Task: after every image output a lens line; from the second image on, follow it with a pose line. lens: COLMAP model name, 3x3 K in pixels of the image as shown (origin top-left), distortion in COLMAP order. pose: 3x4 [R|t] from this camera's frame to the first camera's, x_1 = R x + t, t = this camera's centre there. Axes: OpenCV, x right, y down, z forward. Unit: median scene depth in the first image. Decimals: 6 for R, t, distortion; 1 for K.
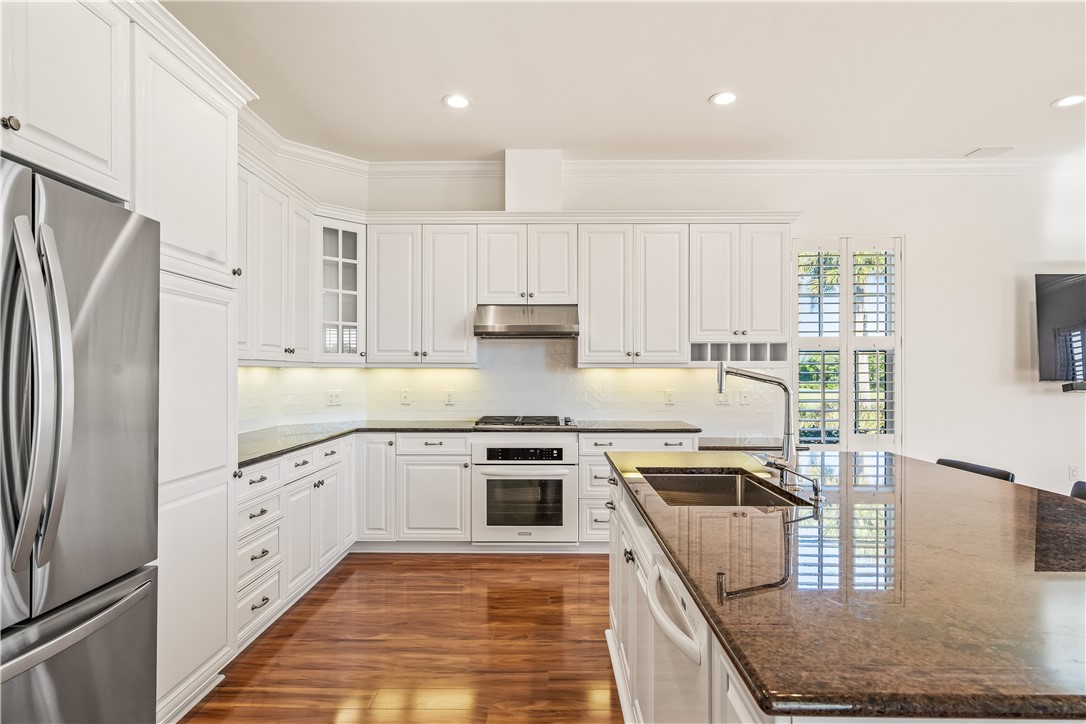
lens RADIAL K [[559.1, 0, 566.5], [0, 559.1, 383.3], [0, 0, 1]] dist [-0.005780, -0.000236]
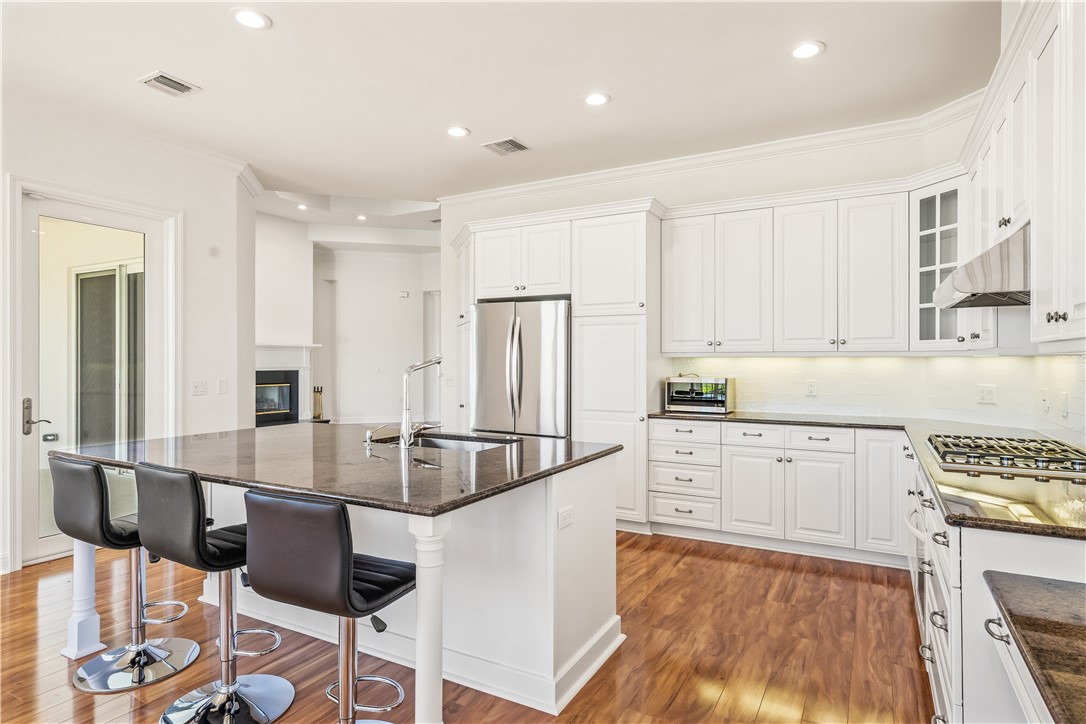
lens RADIAL K [[596.8, 0, 535.1], [0, 596.8, 361.7], [0, 0, 1]] dist [-0.022144, -0.000041]
pose [[-0.470176, 0.006001, -0.882552, 0.867489], [-0.007242, 0.999917, 0.010658, -0.029397], [0.882543, 0.011403, -0.470093, 1.115902]]
